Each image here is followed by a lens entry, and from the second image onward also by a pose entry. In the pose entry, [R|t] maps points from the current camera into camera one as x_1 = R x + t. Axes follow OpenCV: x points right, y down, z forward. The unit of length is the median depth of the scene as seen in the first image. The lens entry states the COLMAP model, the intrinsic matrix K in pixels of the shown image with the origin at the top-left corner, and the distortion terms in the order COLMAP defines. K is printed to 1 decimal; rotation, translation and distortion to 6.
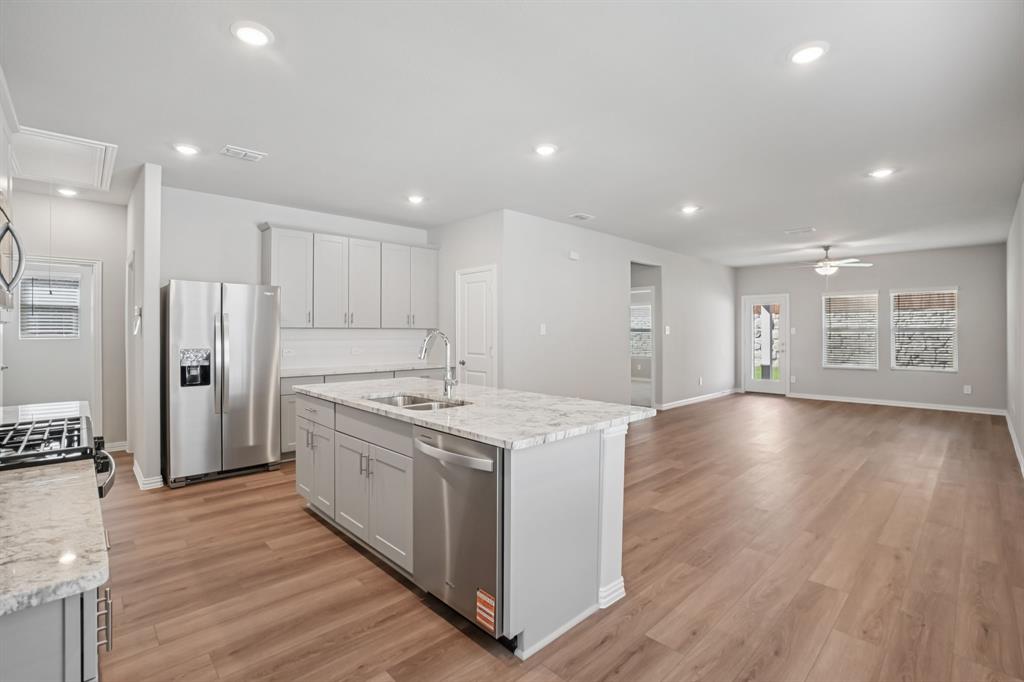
lens RADIAL K [[467.8, 0, 493.2], [0, 467.8, 327.7], [0, 0, 1]] dist [-0.064246, 0.022405]
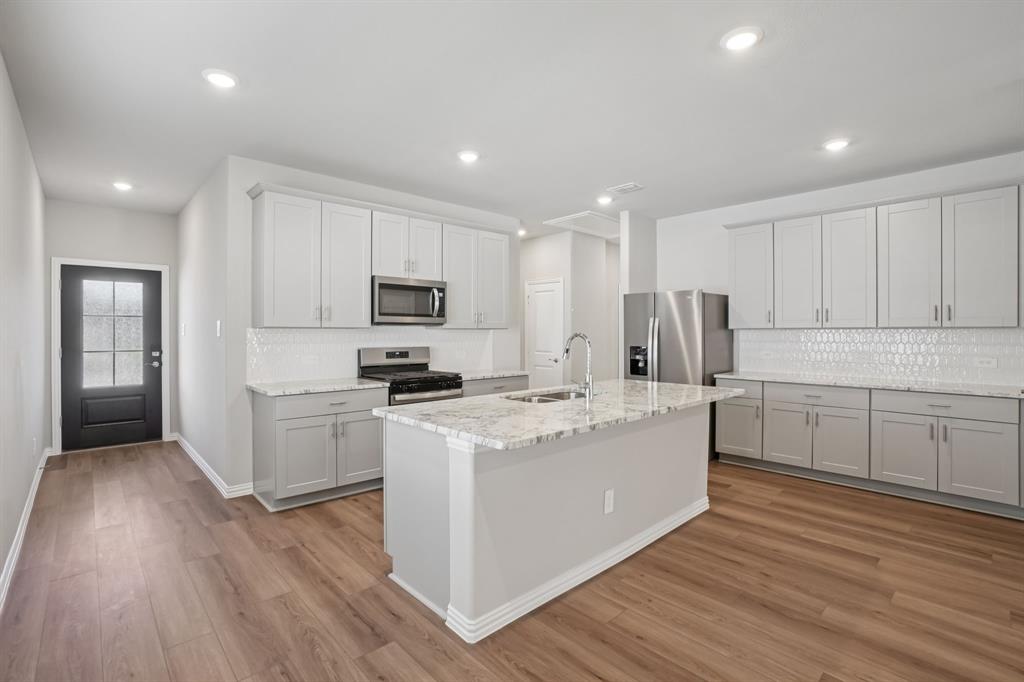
lens RADIAL K [[475.6, 0, 509.0], [0, 475.6, 334.2], [0, 0, 1]] dist [-0.060754, 0.023571]
pose [[0.003043, 0.002045, -0.999993, 0.360628], [0.009792, 0.999950, 0.002075, 0.003392], [0.999947, -0.009799, 0.003023, 0.337760]]
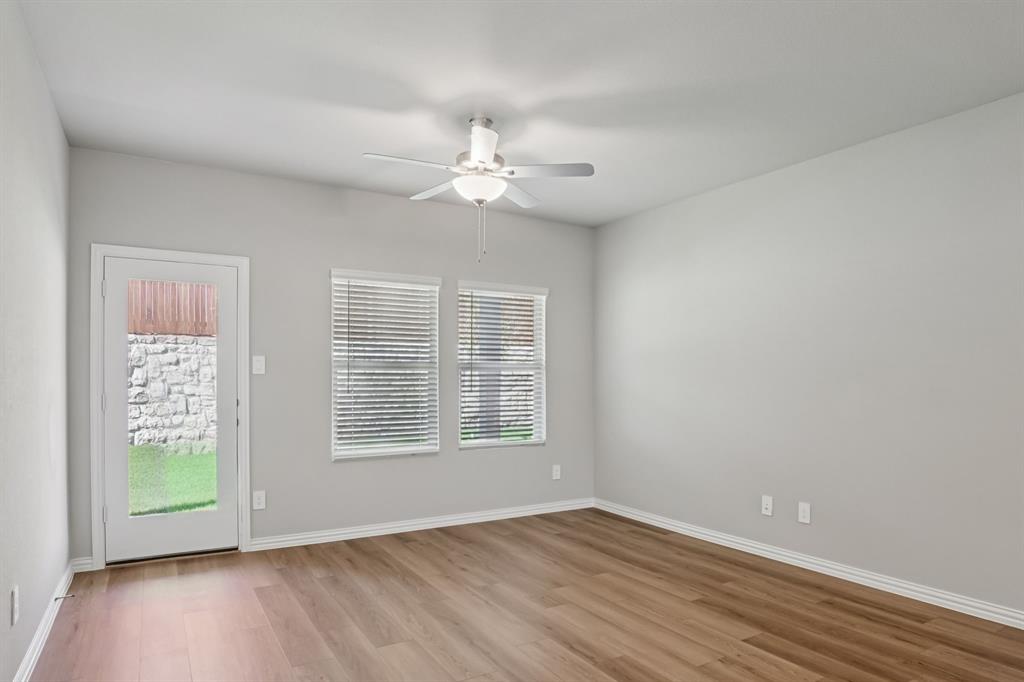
lens RADIAL K [[627.6, 0, 555.0], [0, 627.6, 386.0], [0, 0, 1]] dist [-0.030557, 0.003488]
pose [[0.166702, -0.011085, 0.985945, 0.279038], [-0.012683, 0.999830, 0.013385, 0.018097], [-0.985926, -0.014736, 0.166533, 0.893164]]
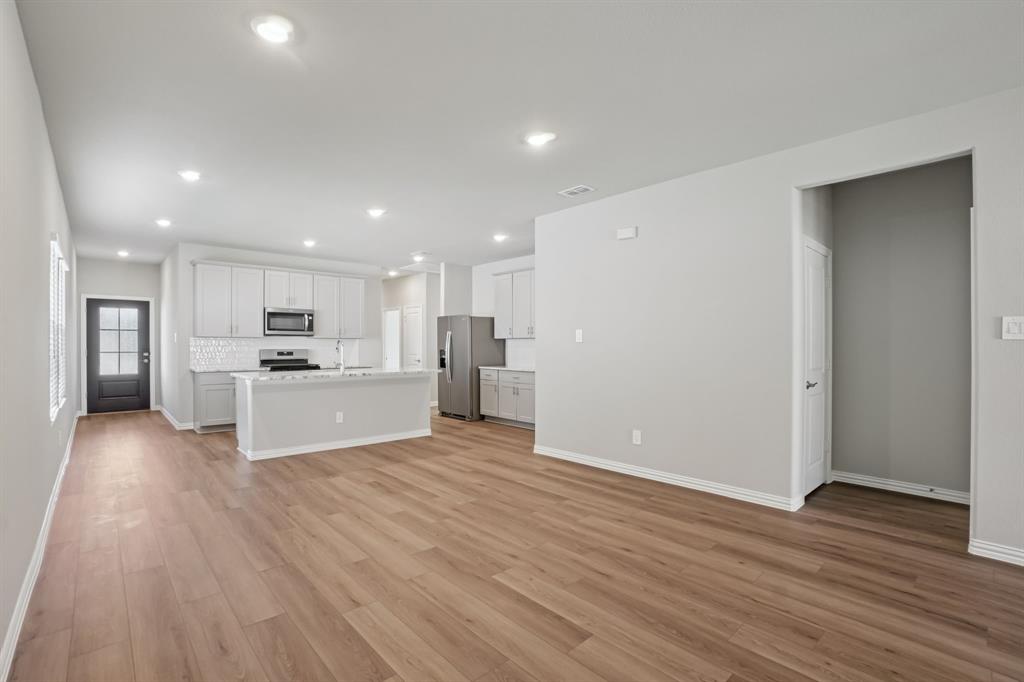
lens RADIAL K [[472.0, 0, 513.5], [0, 472.0, 348.9], [0, 0, 1]] dist [-0.060631, 0.022862]
pose [[-0.002968, 0.006118, -0.999977, 0.771240], [0.007364, 0.999954, 0.006096, 0.017592], [0.999968, -0.007346, -0.003013, 0.705836]]
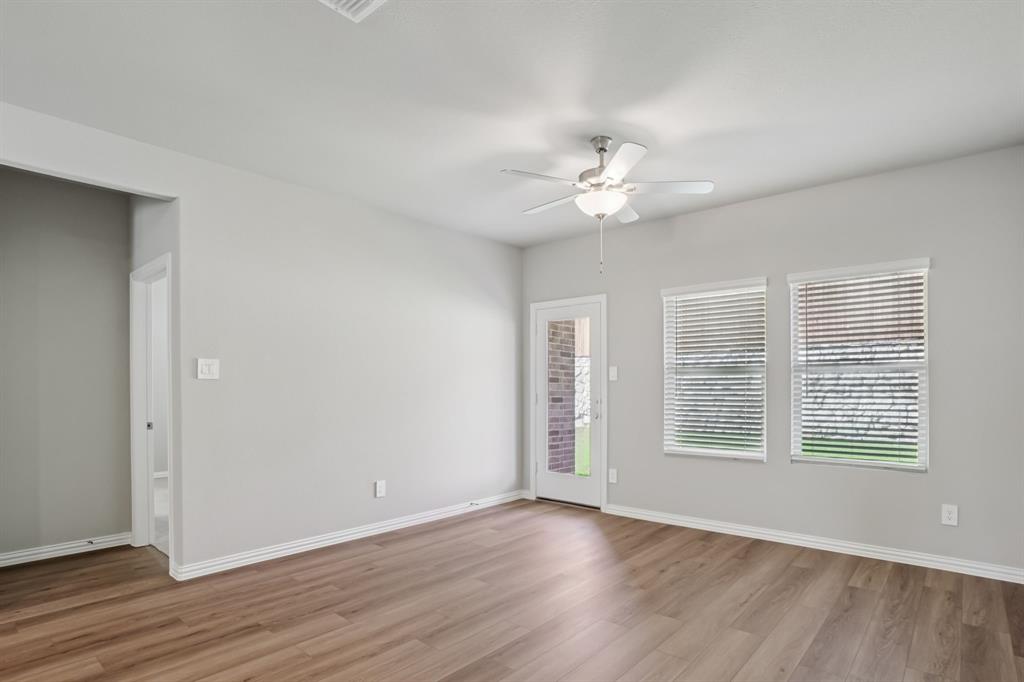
lens RADIAL K [[538.3, 0, 511.5], [0, 538.3, 384.5], [0, 0, 1]] dist [-0.078193, 0.036979]
pose [[0.993865, -0.003821, 0.110537, 0.635220], [0.002741, 0.999947, 0.009919, 0.016251], [-0.110569, -0.009555, 0.993823, 0.598243]]
